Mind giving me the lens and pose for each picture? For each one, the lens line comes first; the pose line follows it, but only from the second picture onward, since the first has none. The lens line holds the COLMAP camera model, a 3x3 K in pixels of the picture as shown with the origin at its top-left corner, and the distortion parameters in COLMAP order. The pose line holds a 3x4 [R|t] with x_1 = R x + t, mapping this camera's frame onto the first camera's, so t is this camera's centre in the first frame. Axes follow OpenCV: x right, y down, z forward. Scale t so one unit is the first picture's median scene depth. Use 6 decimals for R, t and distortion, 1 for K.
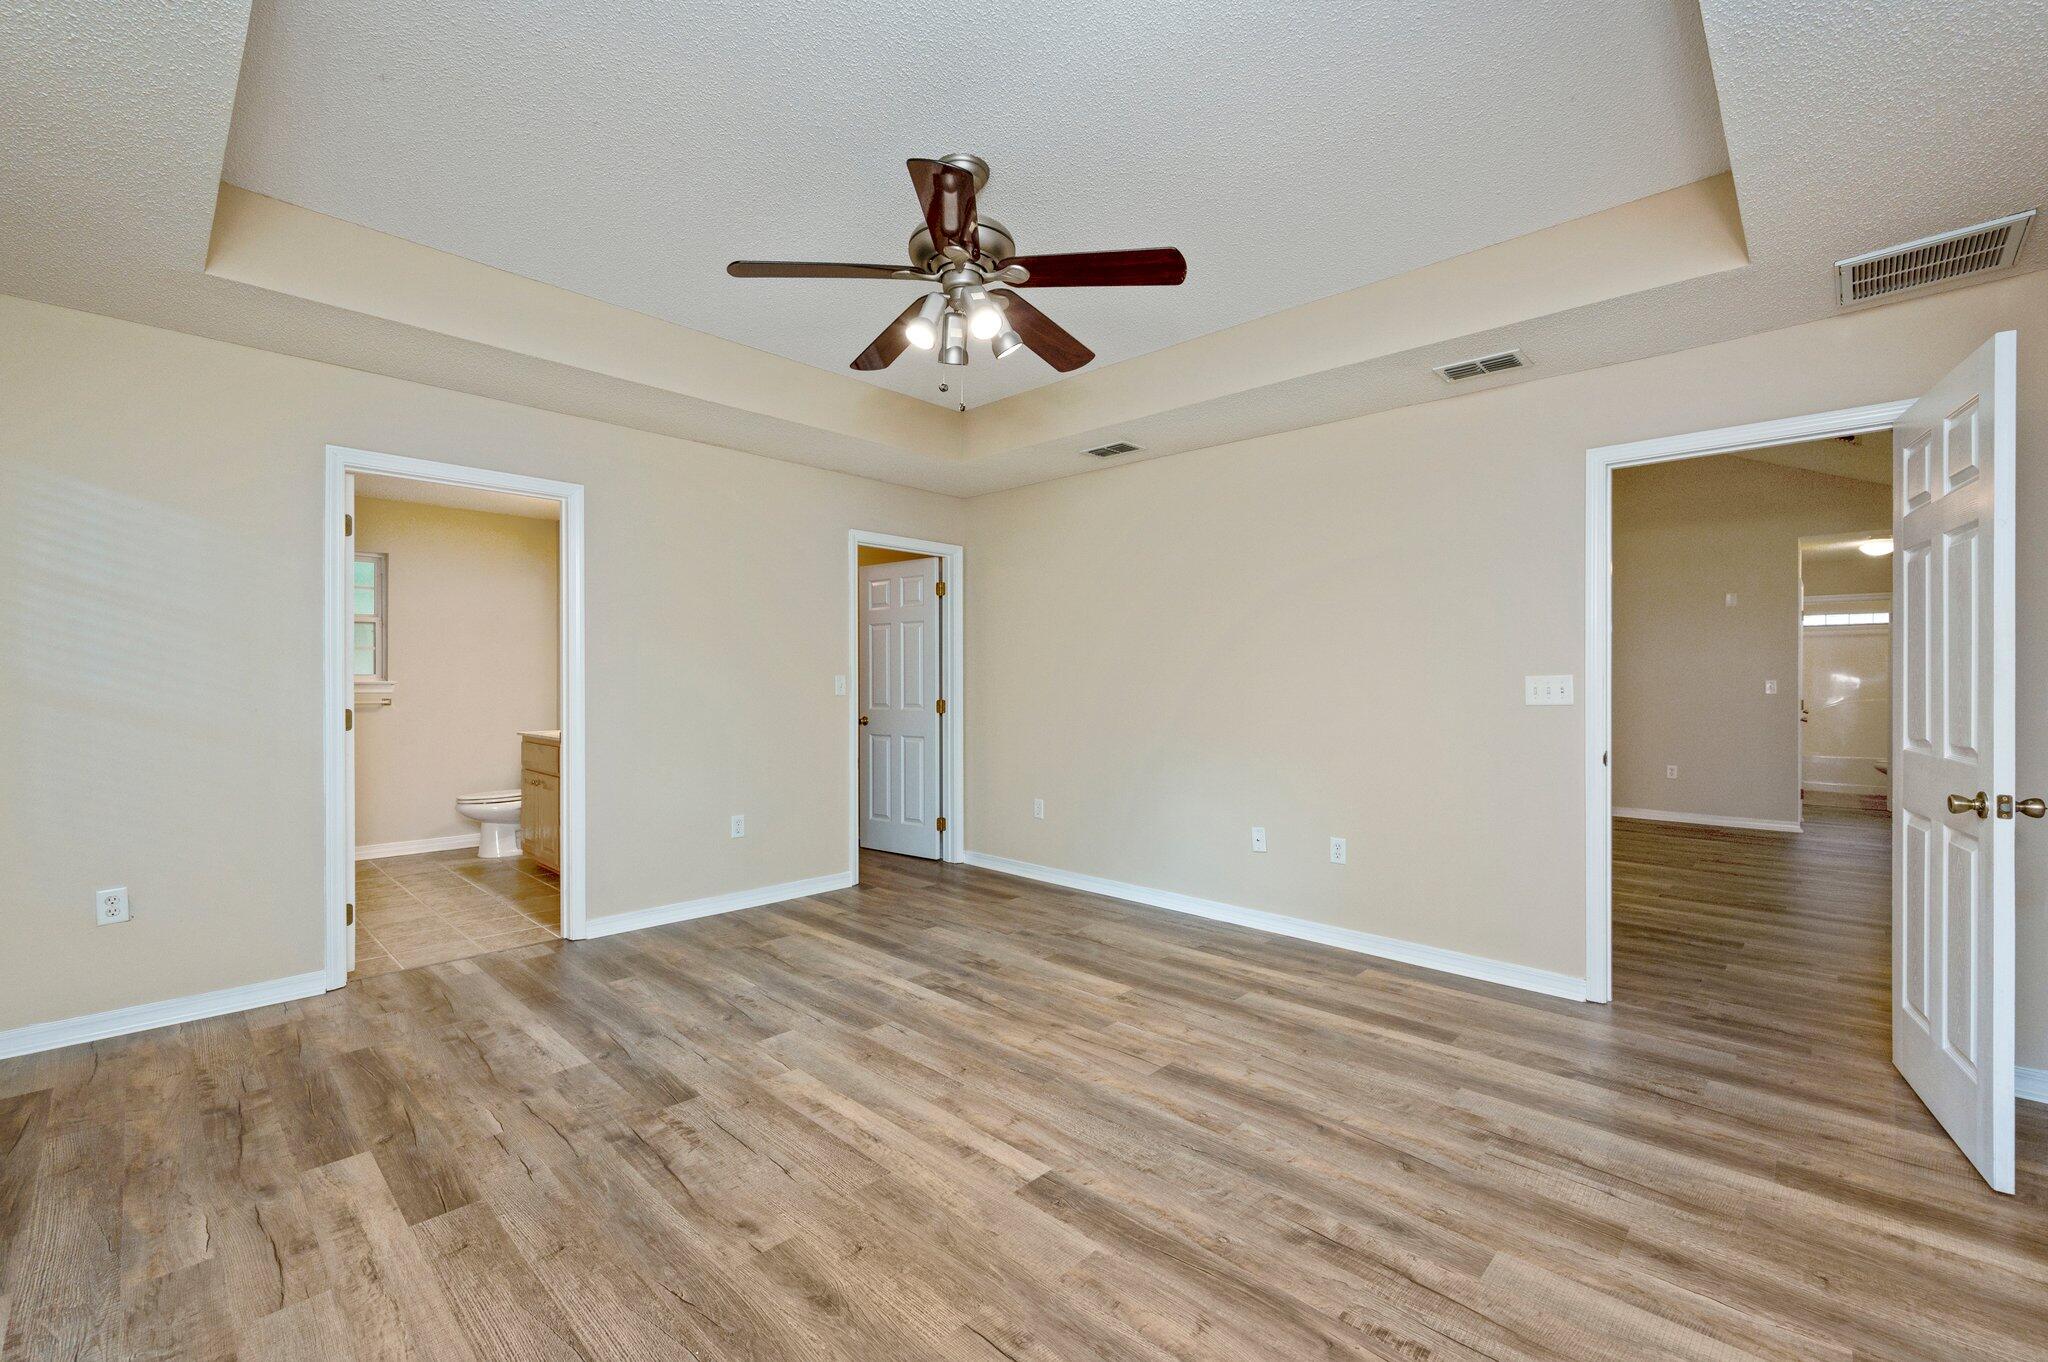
lens RADIAL K [[850.7, 0, 1024.0], [0, 850.7, 681.0], [0, 0, 1]] dist [-0.000359, -0.000006]
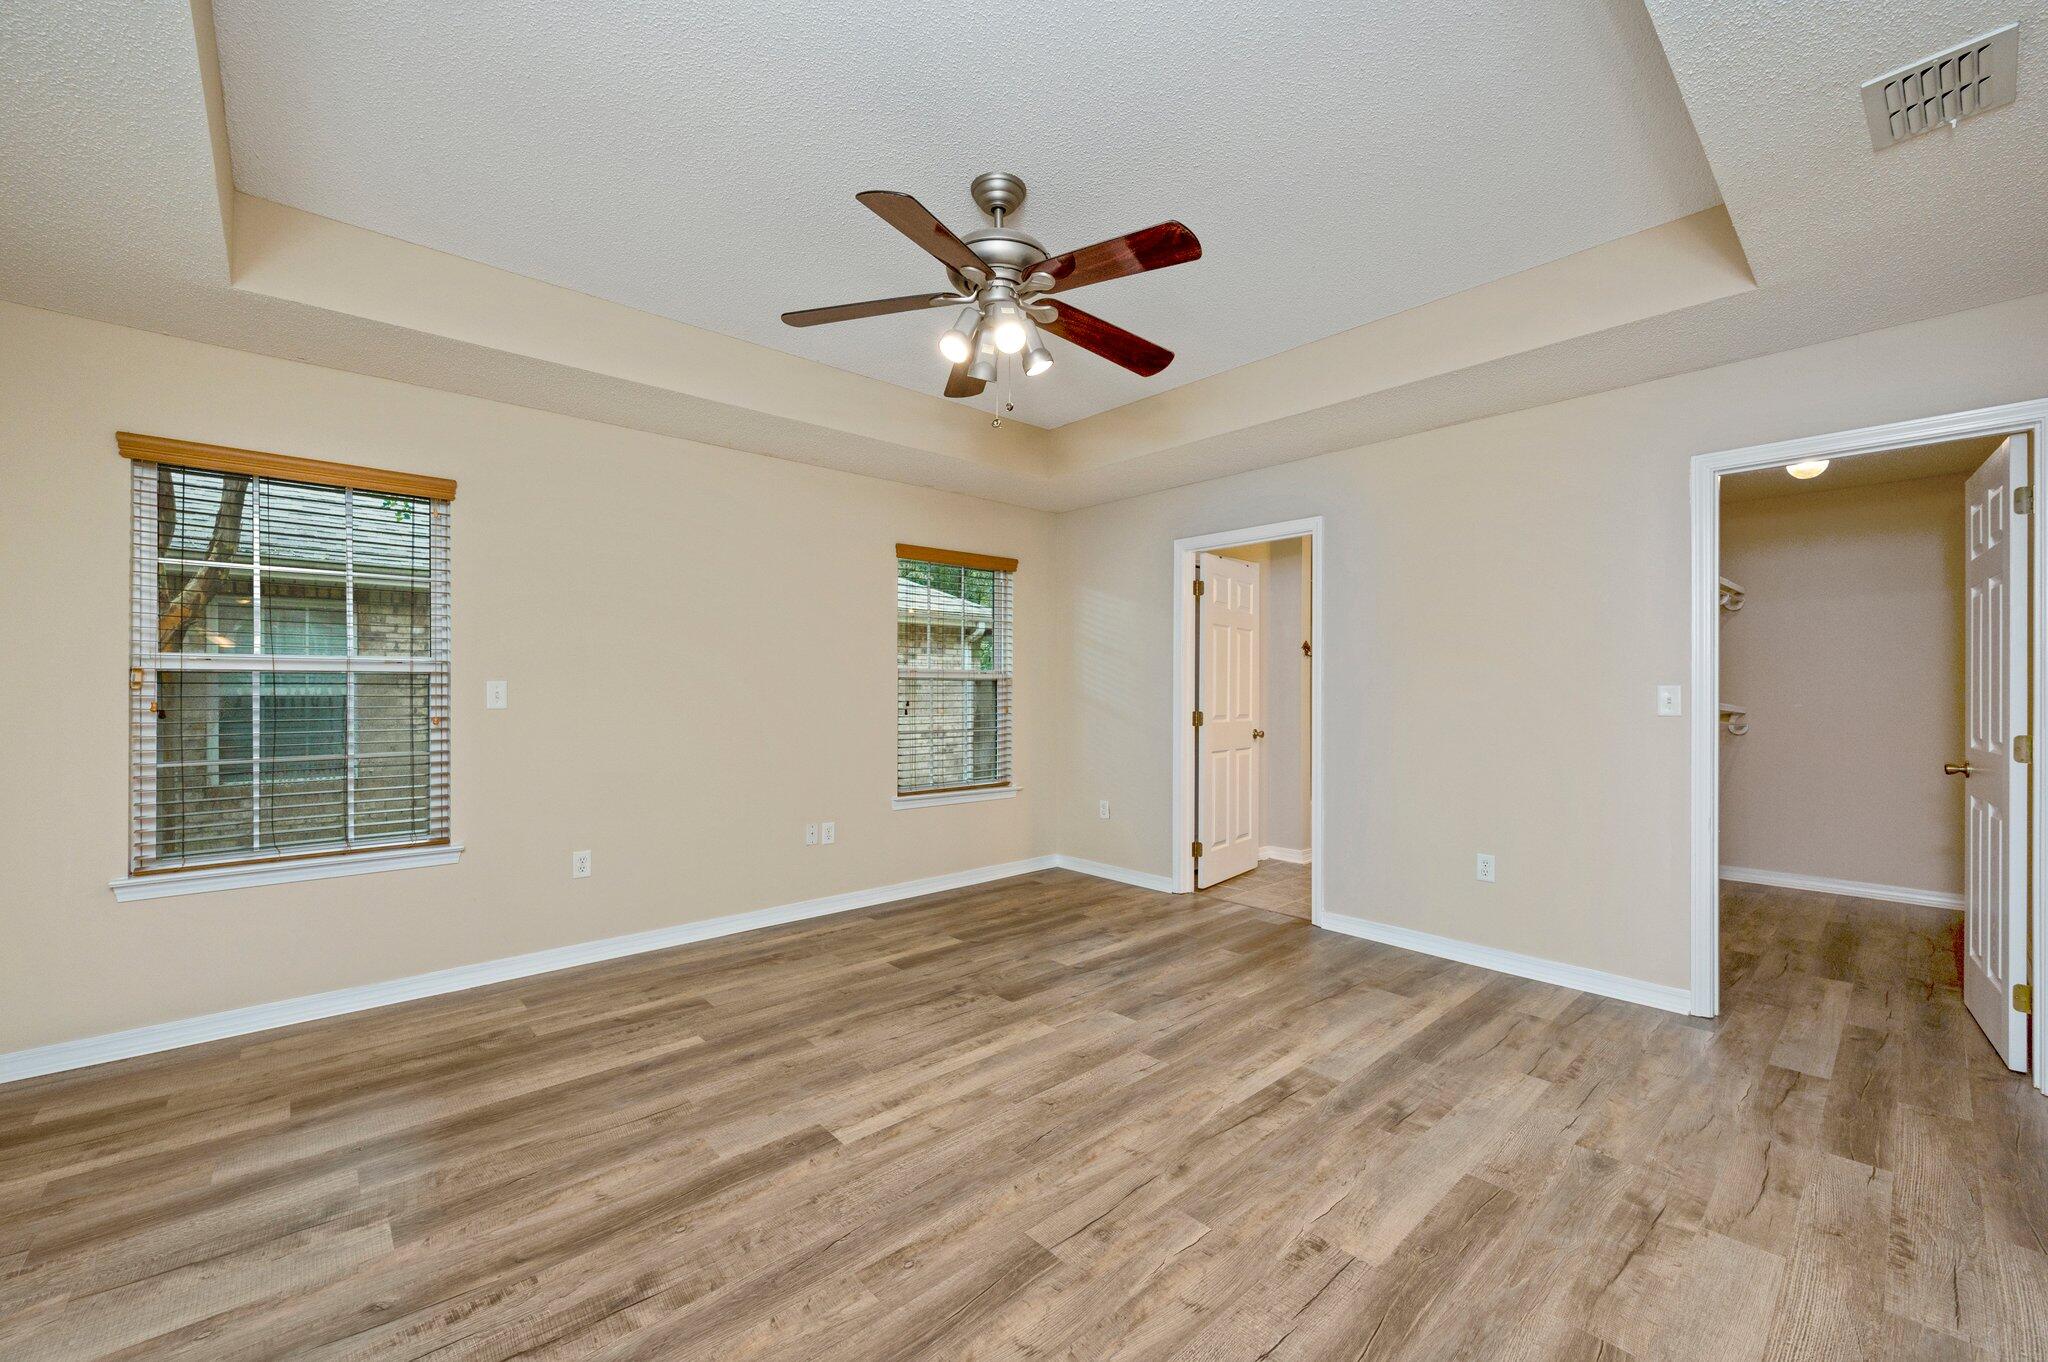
lens RADIAL K [[815.3, 0, 1022.3], [0, 815.3, 681.0], [0, 0, 1]] dist [0.001440, 0.000016]
pose [[-0.074343, -0.011820, -0.997163, 0.821488], [0.000207, 0.999930, -0.011869, -0.001110], [0.997233, -0.001089, -0.074335, 1.015592]]
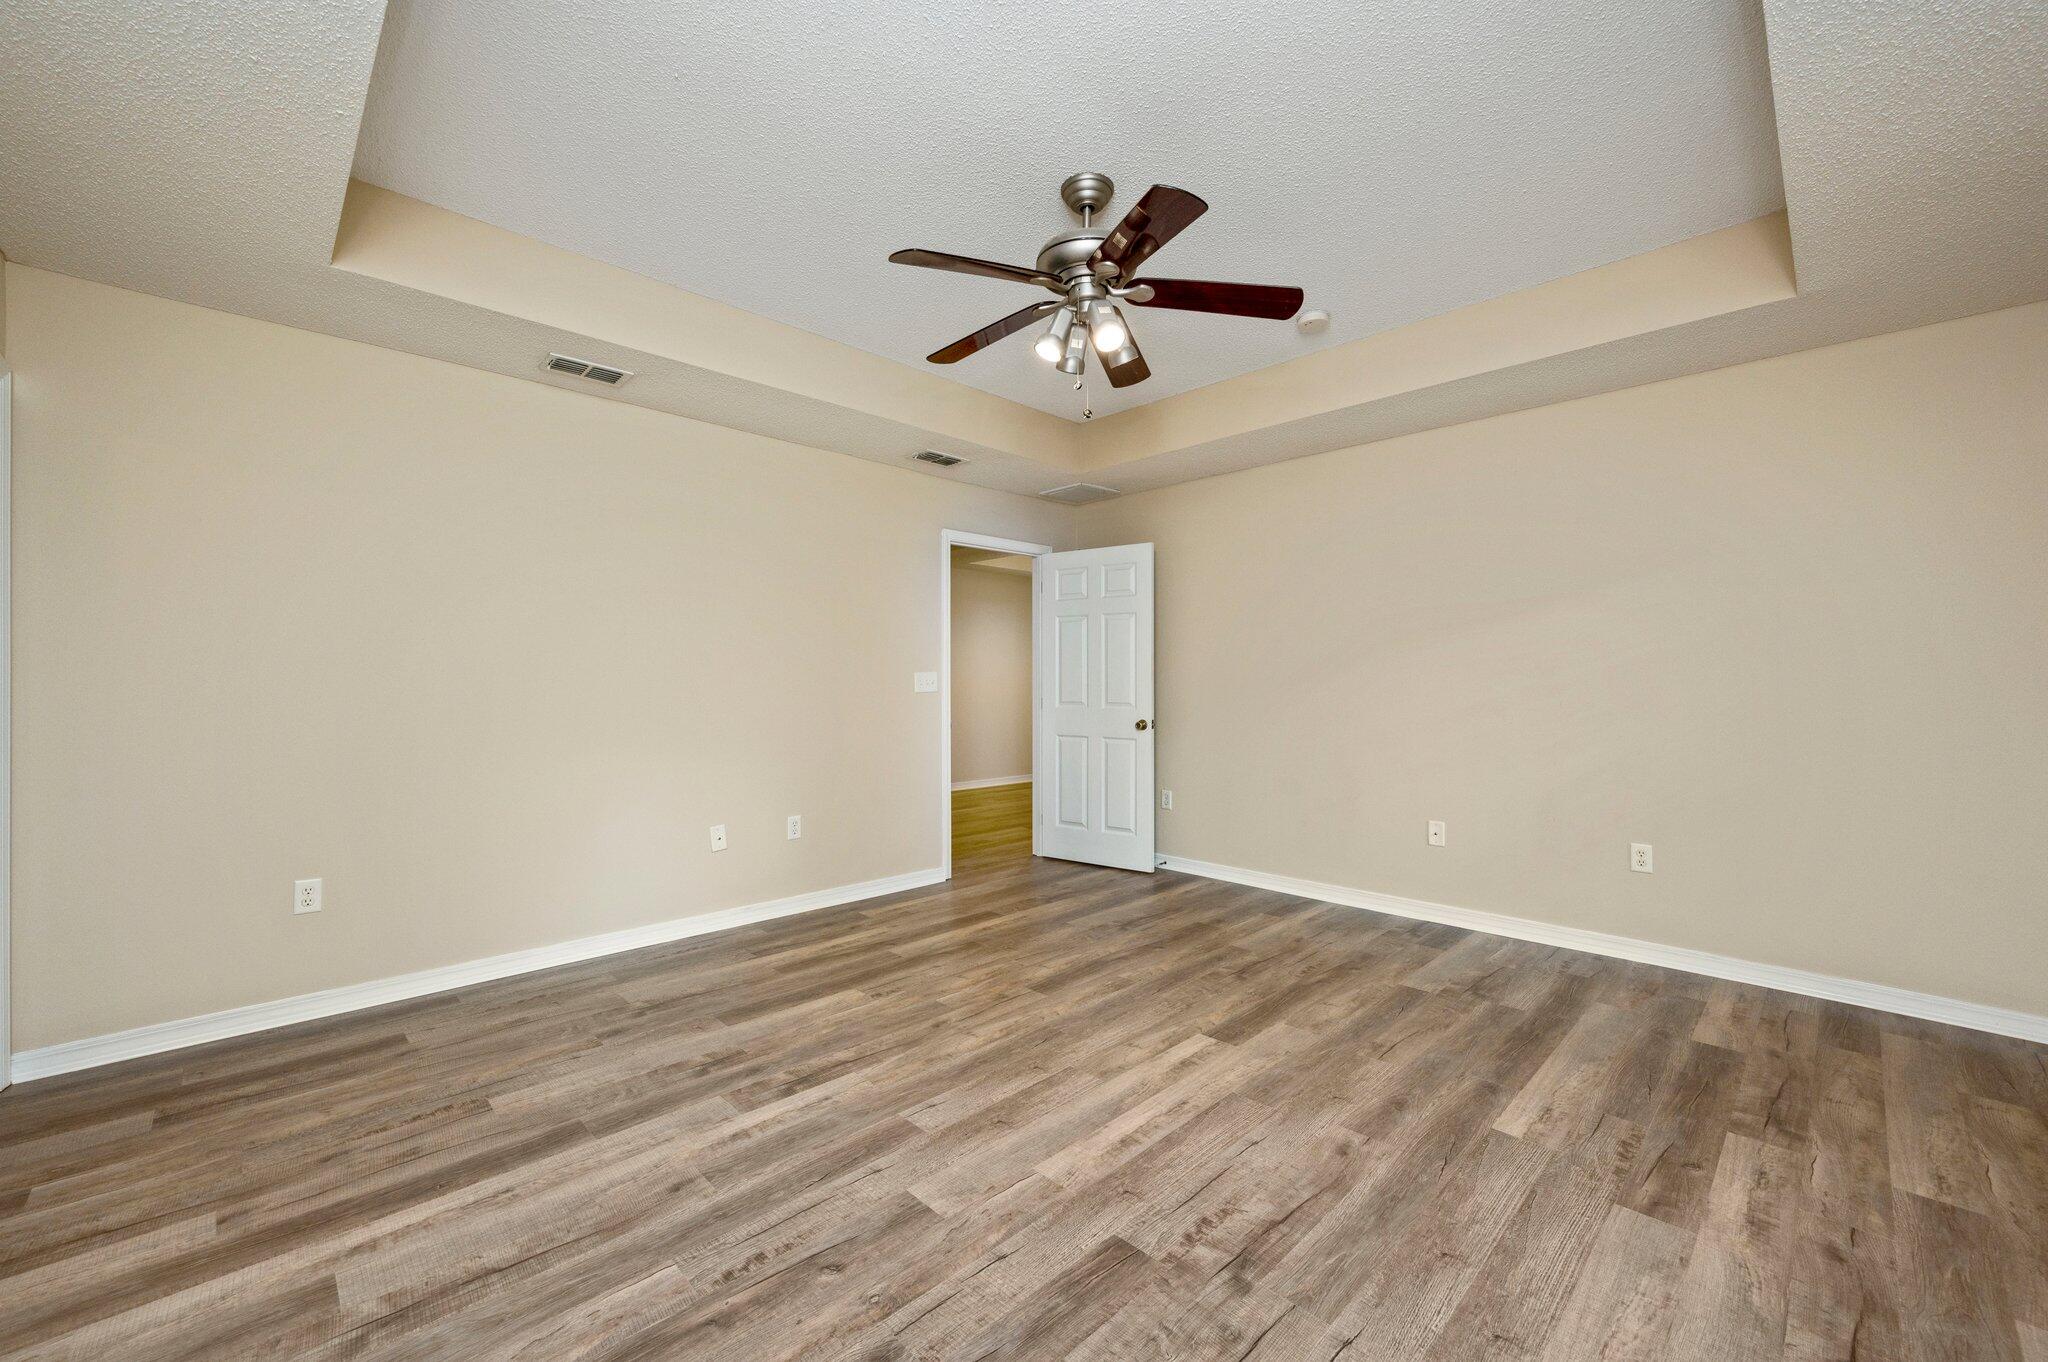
lens RADIAL K [[815.3, 0, 1022.3], [0, 815.3, 681.0], [0, 0, 1]] dist [0.001440, 0.000016]
pose [[0.034005, -0.001924, 0.999420, -0.989311], [-0.000329, 0.999998, 0.001936, 0.009122], [-0.999422, -0.000394, 0.034005, 0.964745]]
